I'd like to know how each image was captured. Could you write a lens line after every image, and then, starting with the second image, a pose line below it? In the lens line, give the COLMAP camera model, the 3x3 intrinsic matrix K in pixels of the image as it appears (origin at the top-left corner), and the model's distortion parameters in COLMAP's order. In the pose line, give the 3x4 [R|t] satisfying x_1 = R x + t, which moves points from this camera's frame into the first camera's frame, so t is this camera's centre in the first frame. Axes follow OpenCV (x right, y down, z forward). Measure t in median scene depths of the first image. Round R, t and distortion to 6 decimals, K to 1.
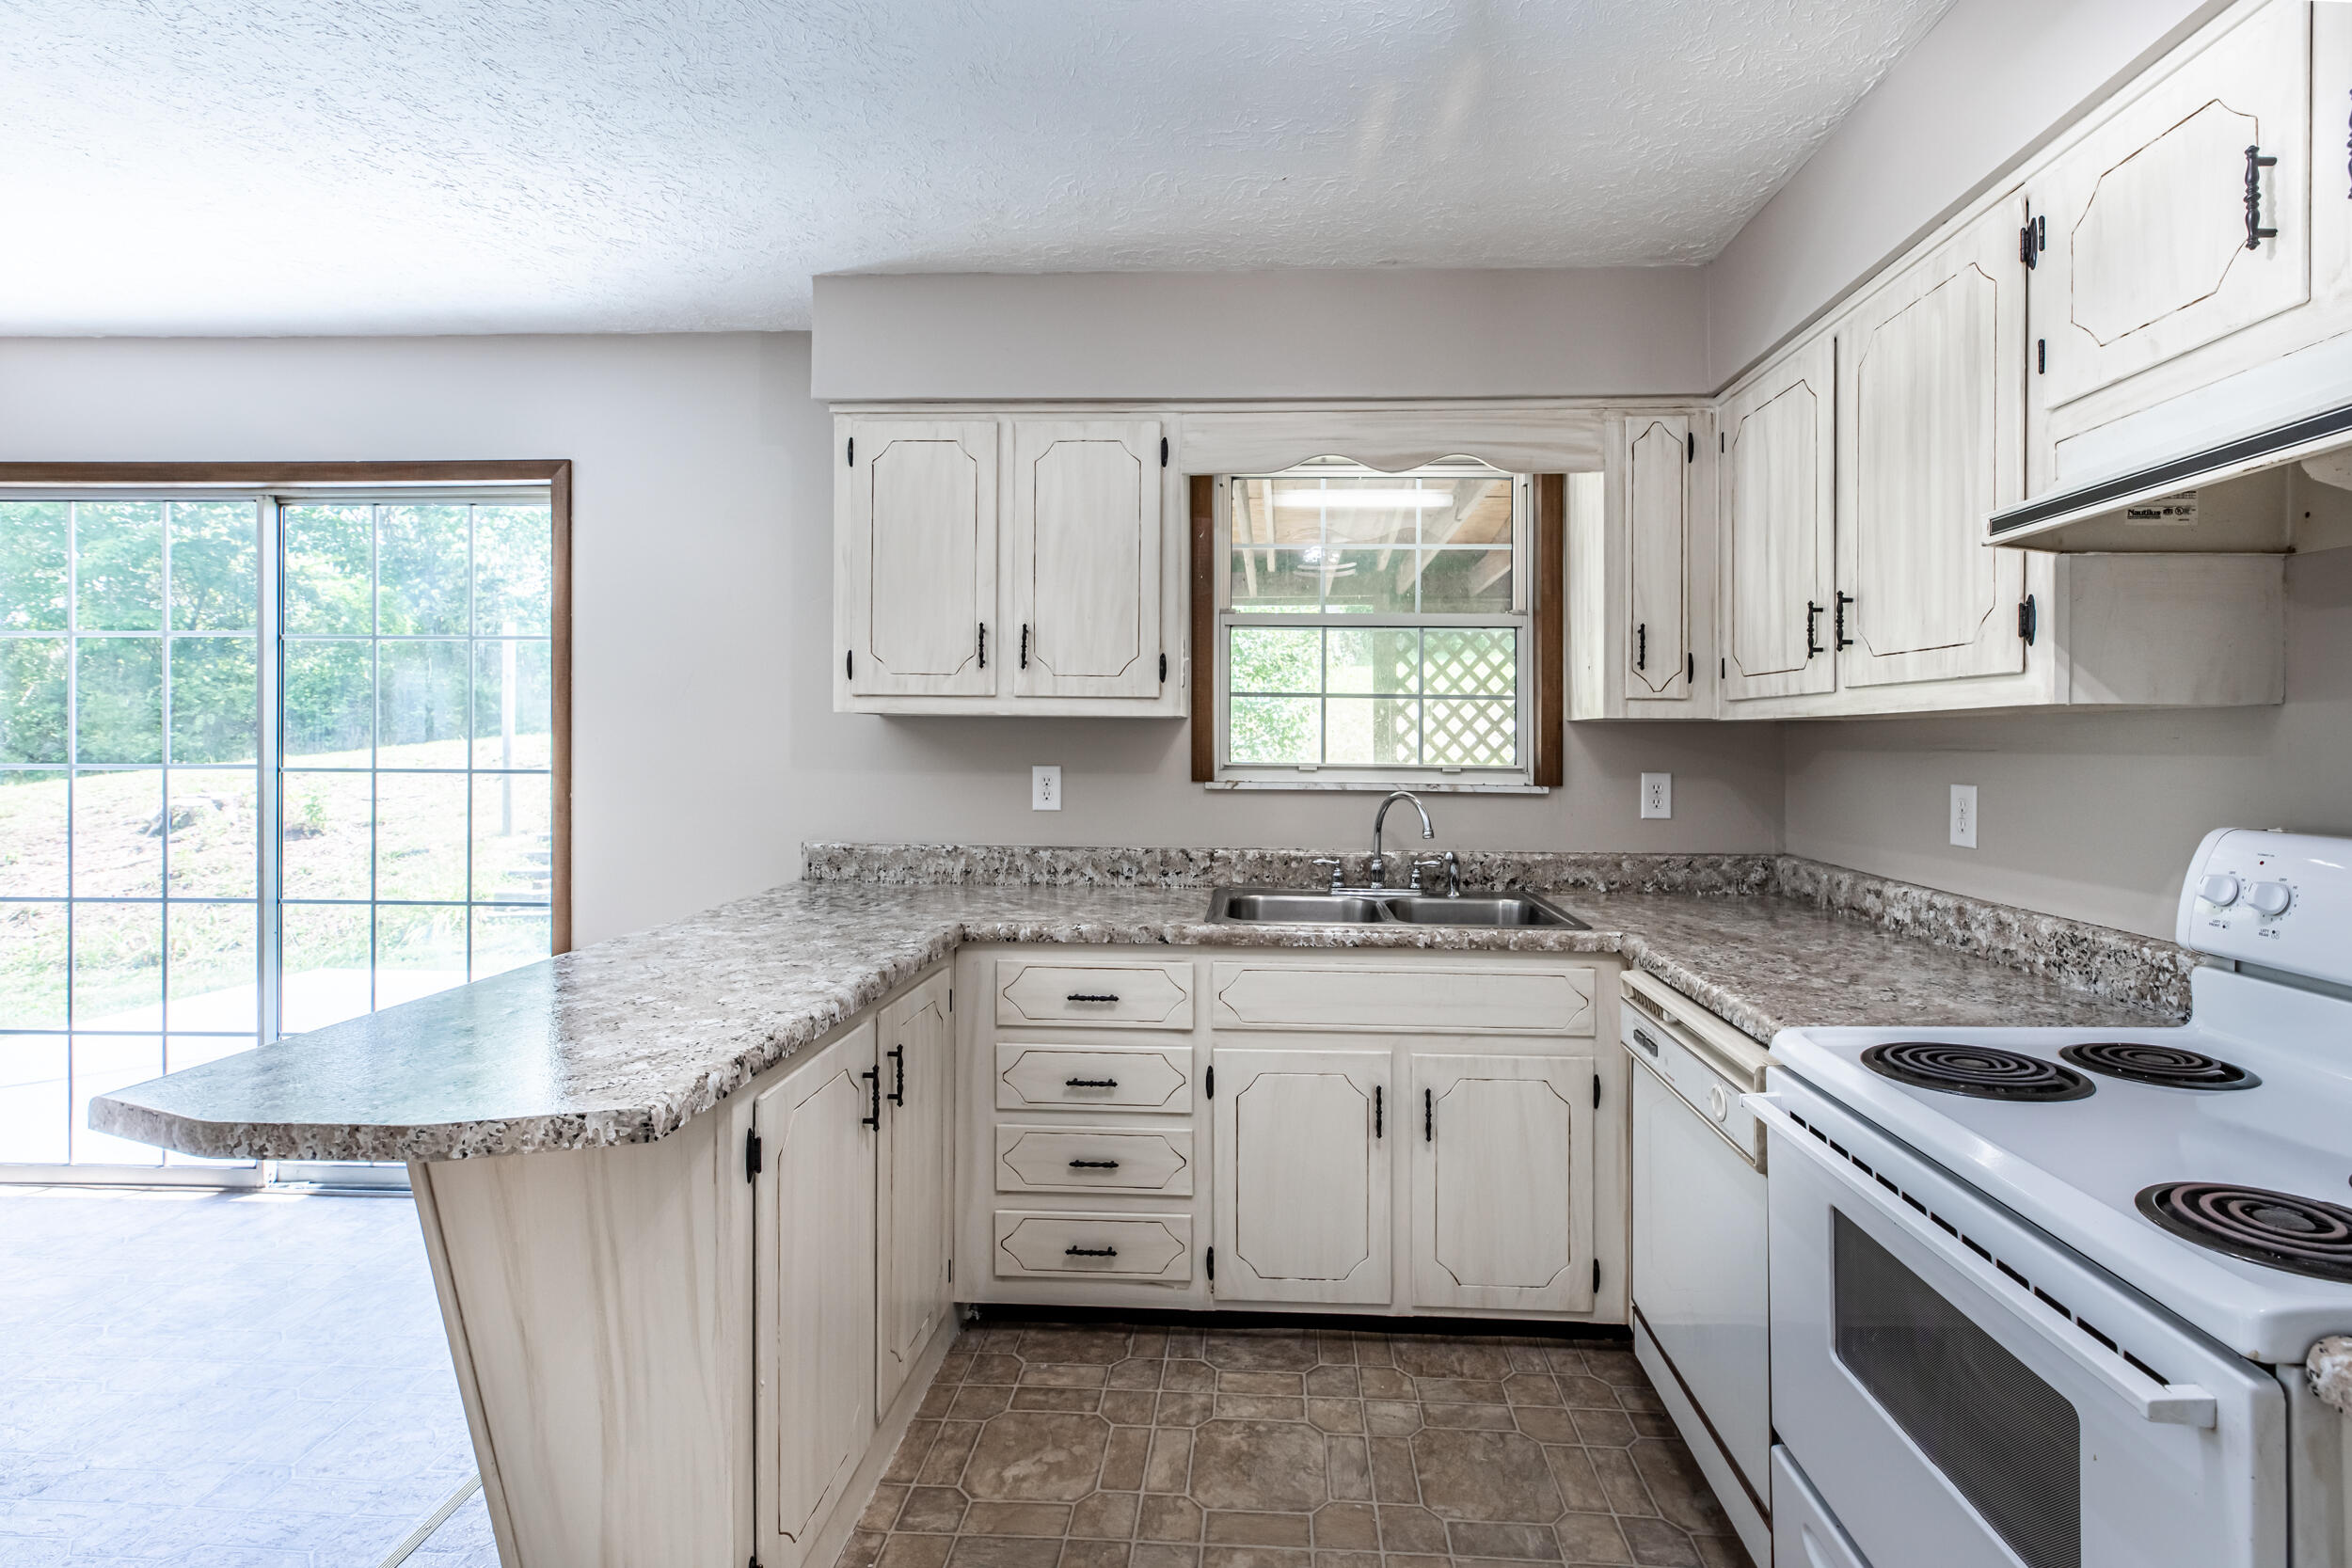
lens RADIAL K [[1124.5, 0, 1226.8], [0, 1124.5, 747.6], [0, 0, 1]] dist [0.002638, -0.000827]
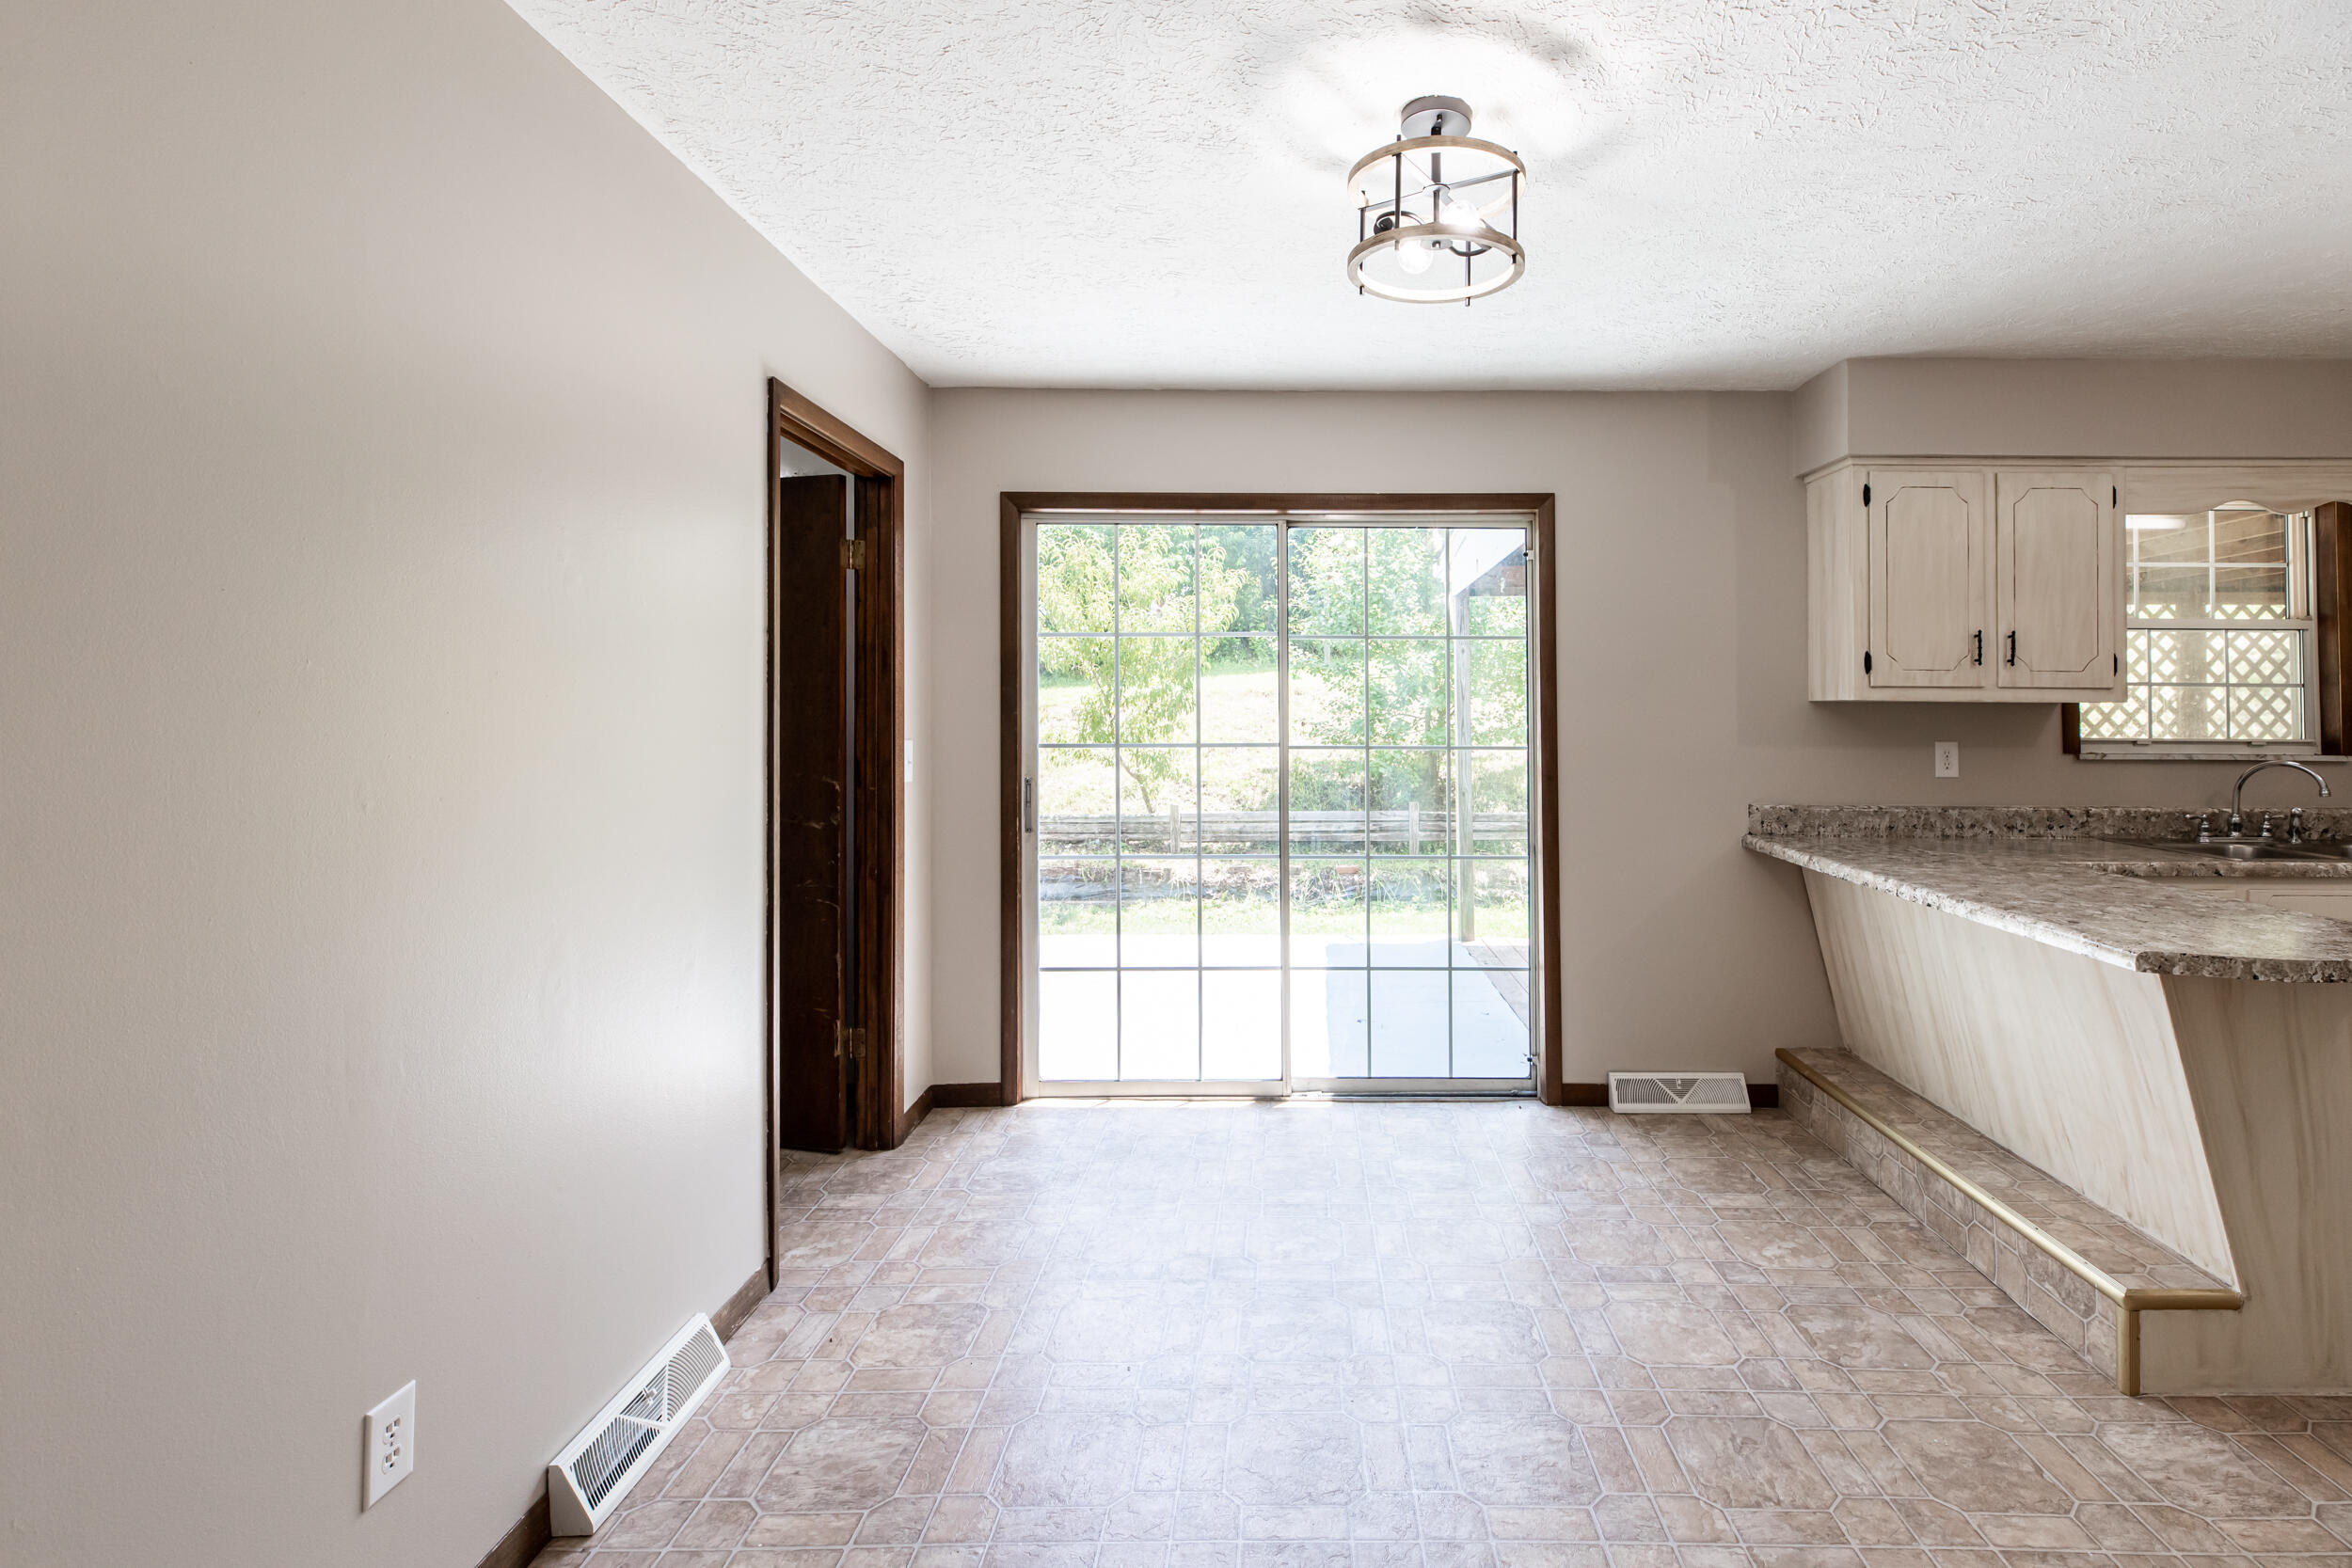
lens RADIAL K [[1124.5, 0, 1197.3], [0, 1124.5, 726.9], [0, 0, 1]] dist [0.002638, -0.000827]
pose [[0.999807, -0.005792, 0.018769, -1.022155], [0.005684, 0.999967, 0.005822, -0.012056], [-0.018802, -0.005715, 0.999807, -0.231013]]
